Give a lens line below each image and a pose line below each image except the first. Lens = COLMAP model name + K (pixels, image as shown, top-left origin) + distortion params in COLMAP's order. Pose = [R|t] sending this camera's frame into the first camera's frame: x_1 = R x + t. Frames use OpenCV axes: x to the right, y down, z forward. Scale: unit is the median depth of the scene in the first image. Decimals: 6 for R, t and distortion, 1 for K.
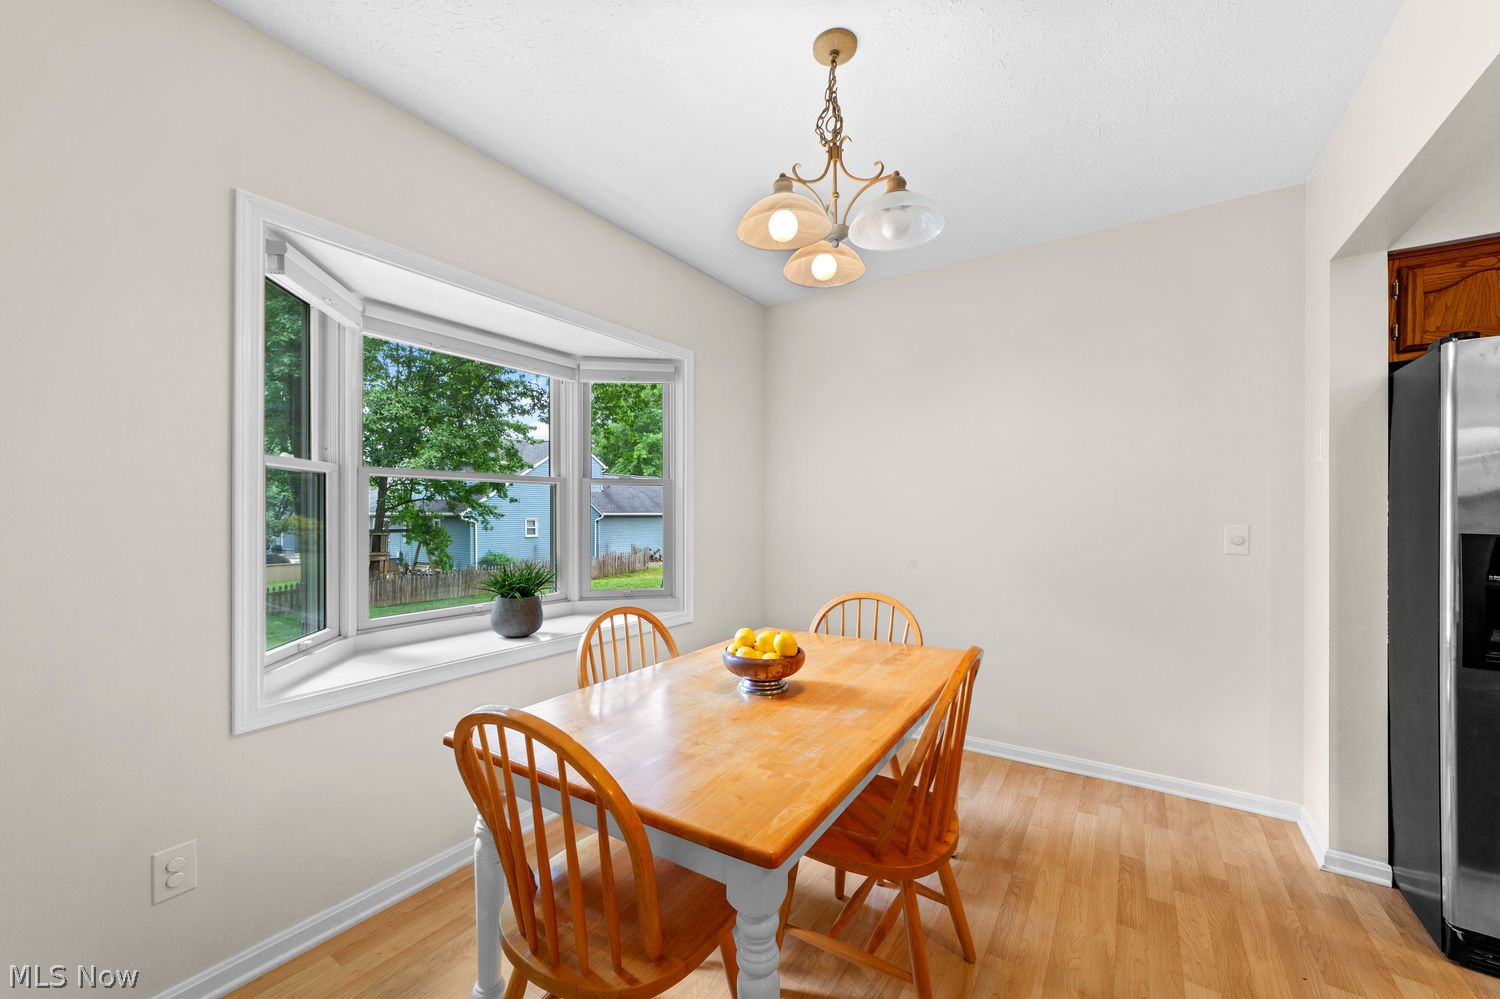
lens RADIAL K [[588.0, 0, 743.3], [0, 588.0, 510.0], [0, 0, 1]] dist [-0.002613, -0.000216]
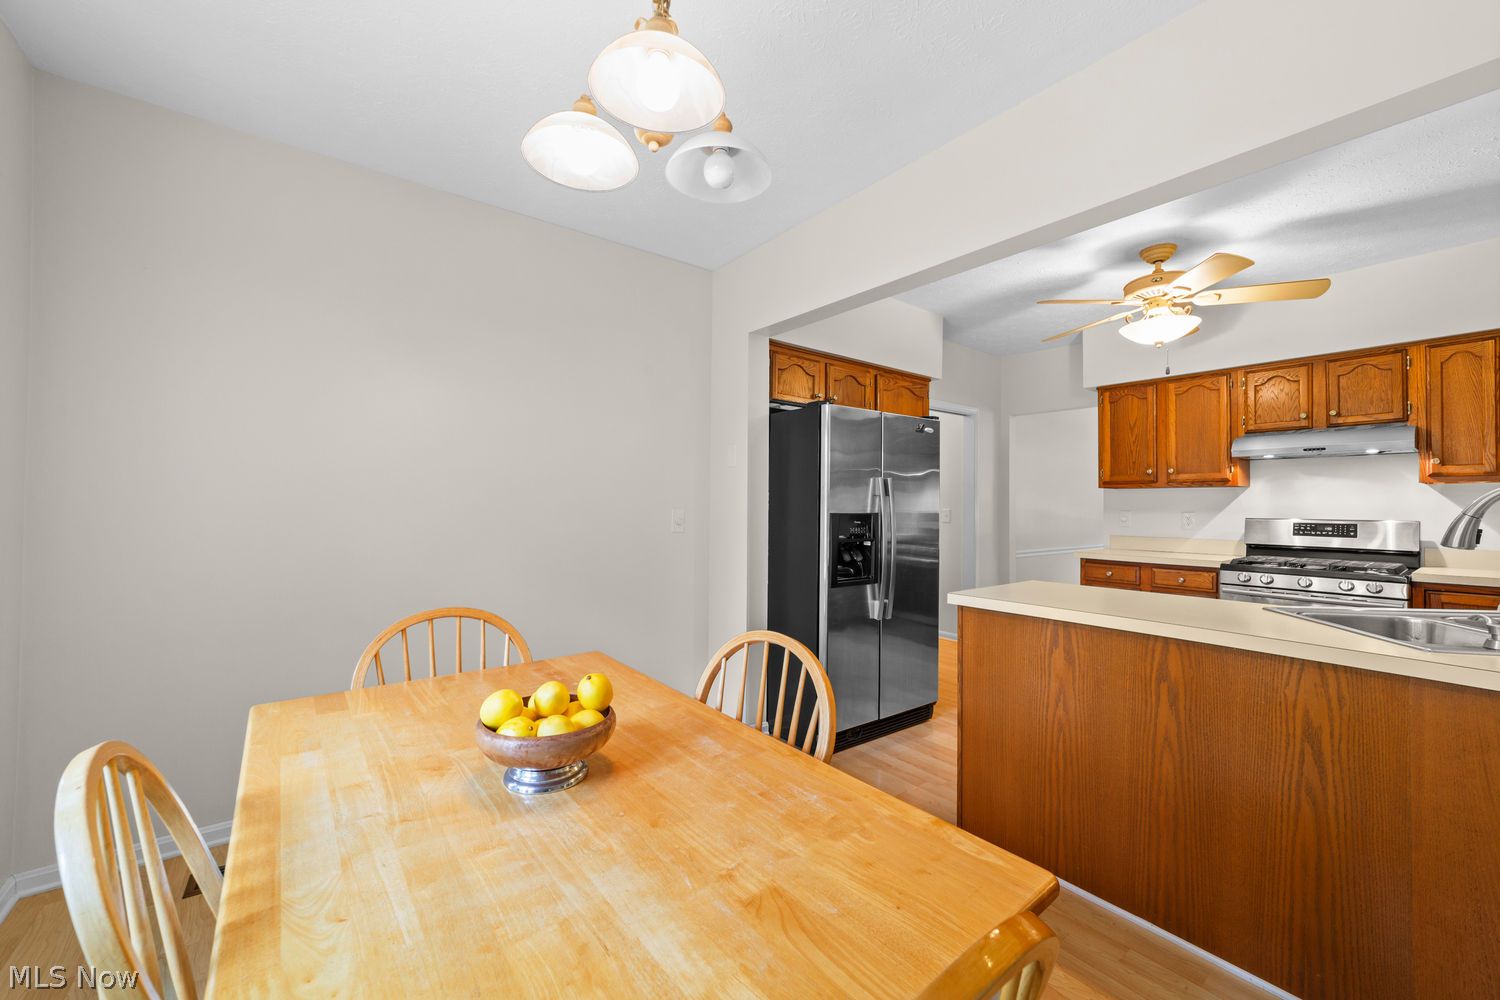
lens RADIAL K [[588.0, 0, 743.3], [0, 588.0, 510.5], [0, 0, 1]] dist [-0.002613, -0.000216]
pose [[0.324152, -0.008440, 0.945967, -0.512615], [-0.011078, 0.999858, 0.012717, 0.009309], [-0.945940, -0.014602, 0.324013, 0.630522]]
